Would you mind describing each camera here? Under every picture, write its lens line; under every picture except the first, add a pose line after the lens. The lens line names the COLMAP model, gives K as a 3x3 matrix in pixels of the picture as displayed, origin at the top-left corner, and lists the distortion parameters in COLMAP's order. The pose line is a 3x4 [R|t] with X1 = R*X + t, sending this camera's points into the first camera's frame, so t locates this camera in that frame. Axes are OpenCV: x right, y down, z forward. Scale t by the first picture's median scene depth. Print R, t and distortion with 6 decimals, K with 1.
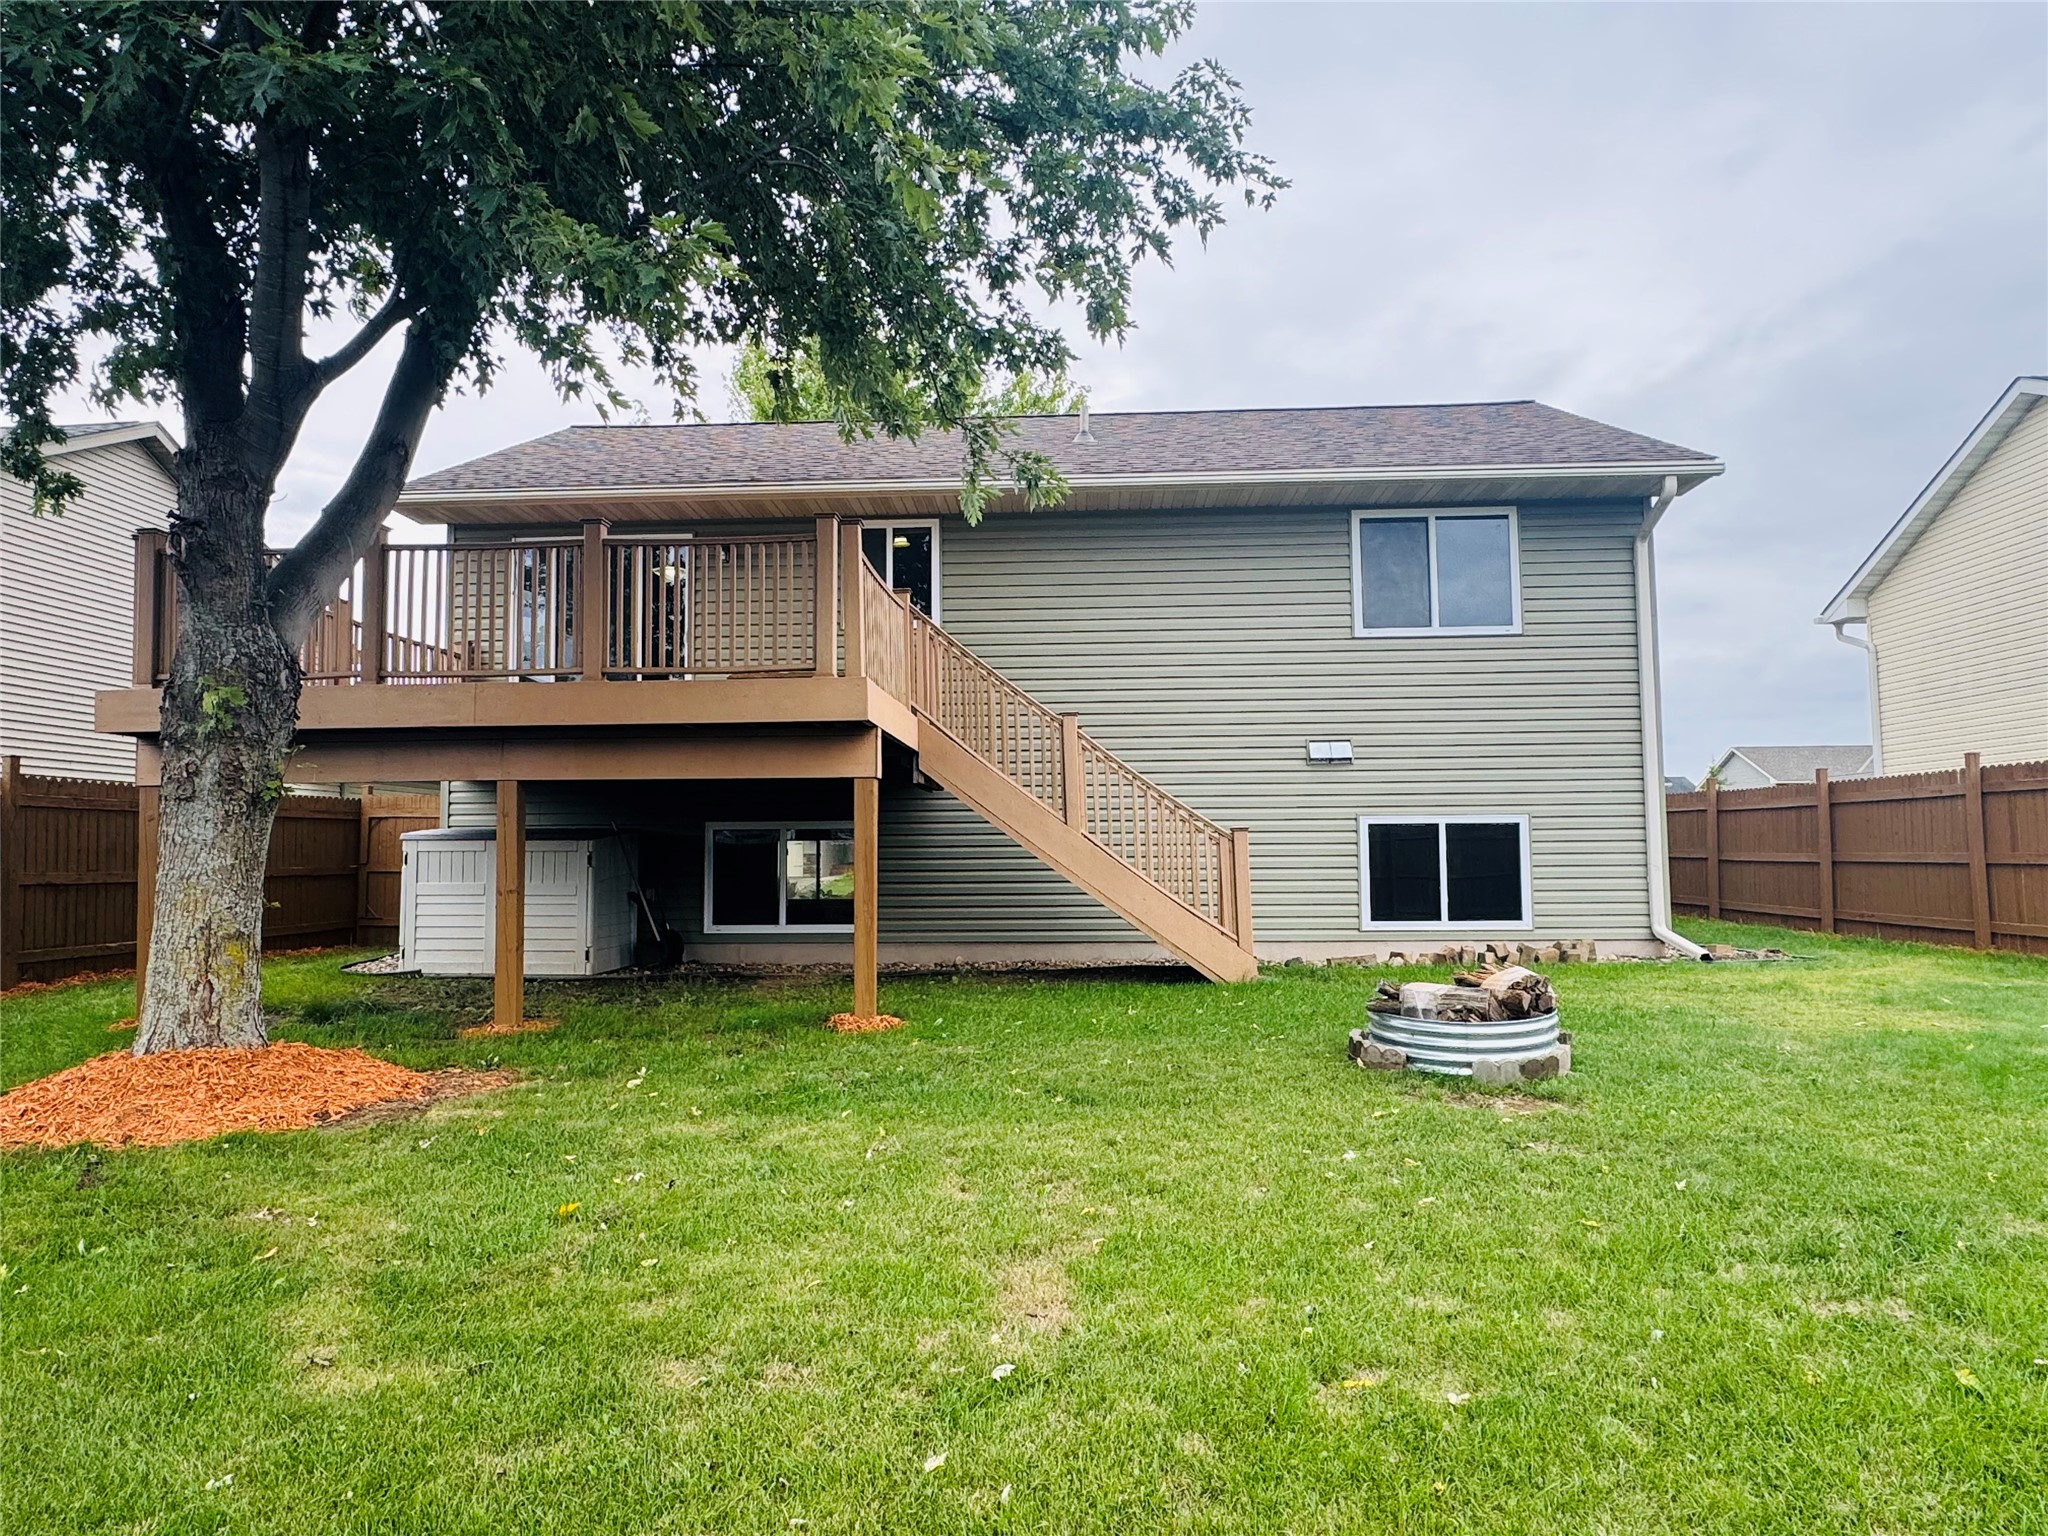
lens RADIAL K [[1197.3, 0, 1024.0], [0, 1197.3, 768.0], [0, 0, 1]] dist [0.002091, 0.000014]
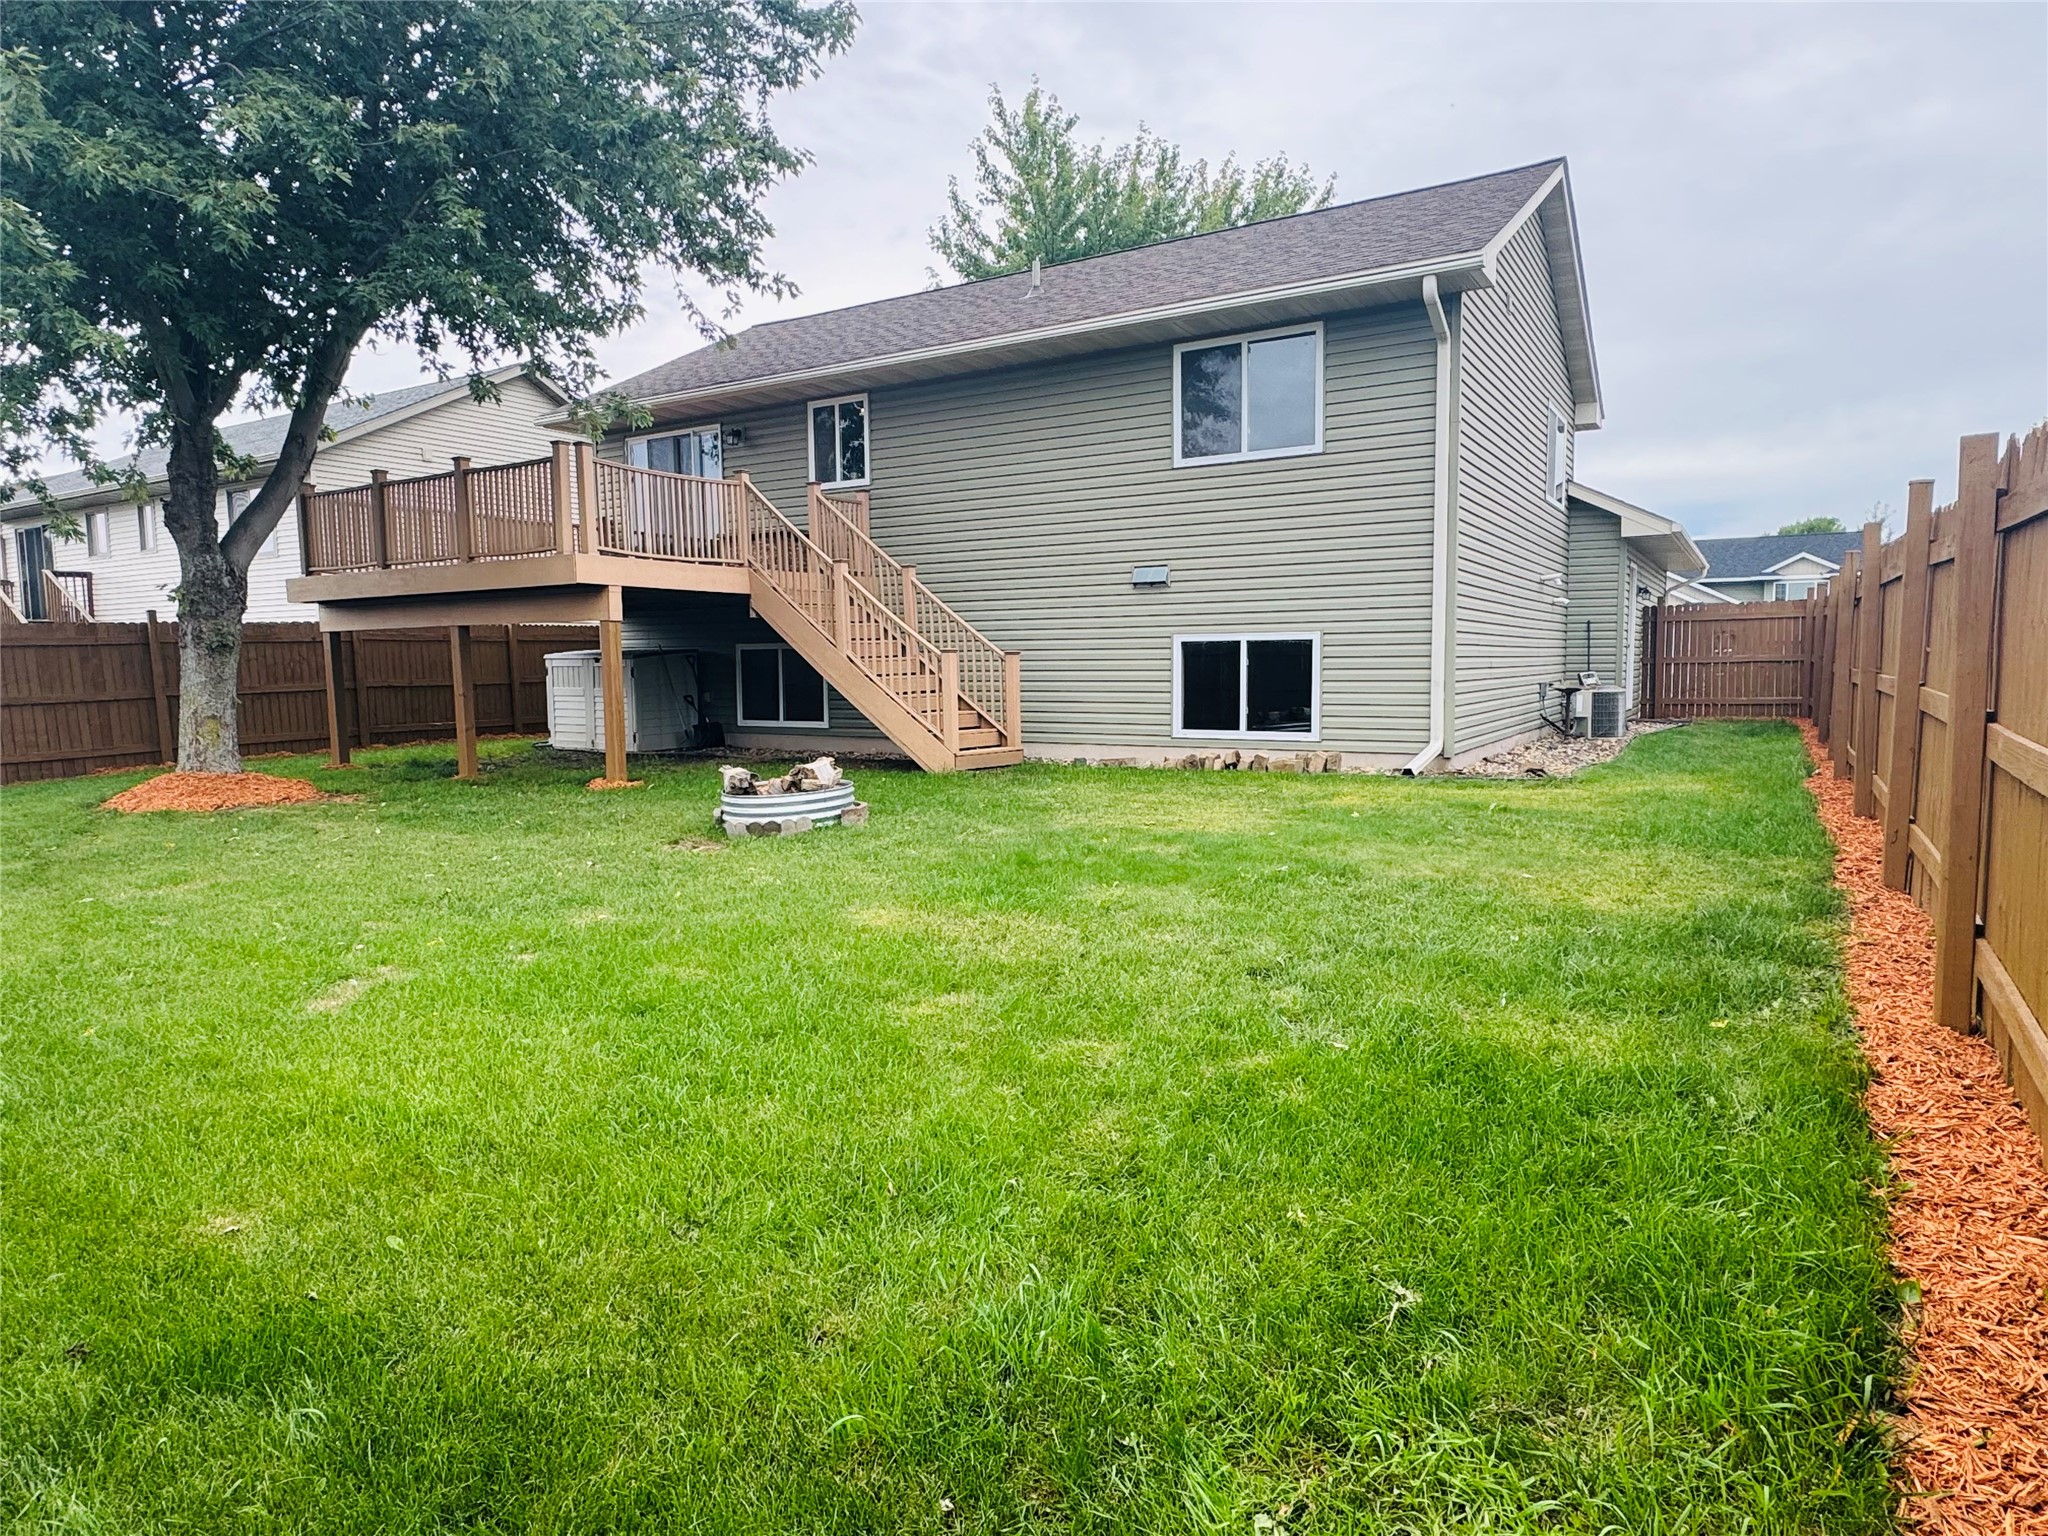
lens RADIAL K [[1197.3, 0, 1024.0], [0, 1197.3, 768.0], [0, 0, 1]] dist [0.002091, 0.000014]
pose [[0.881213, 0.040557, -0.470977, 0.688514], [0.037926, 0.987036, 0.155957, -0.015982], [0.471196, -0.155293, 0.868250, -0.044542]]
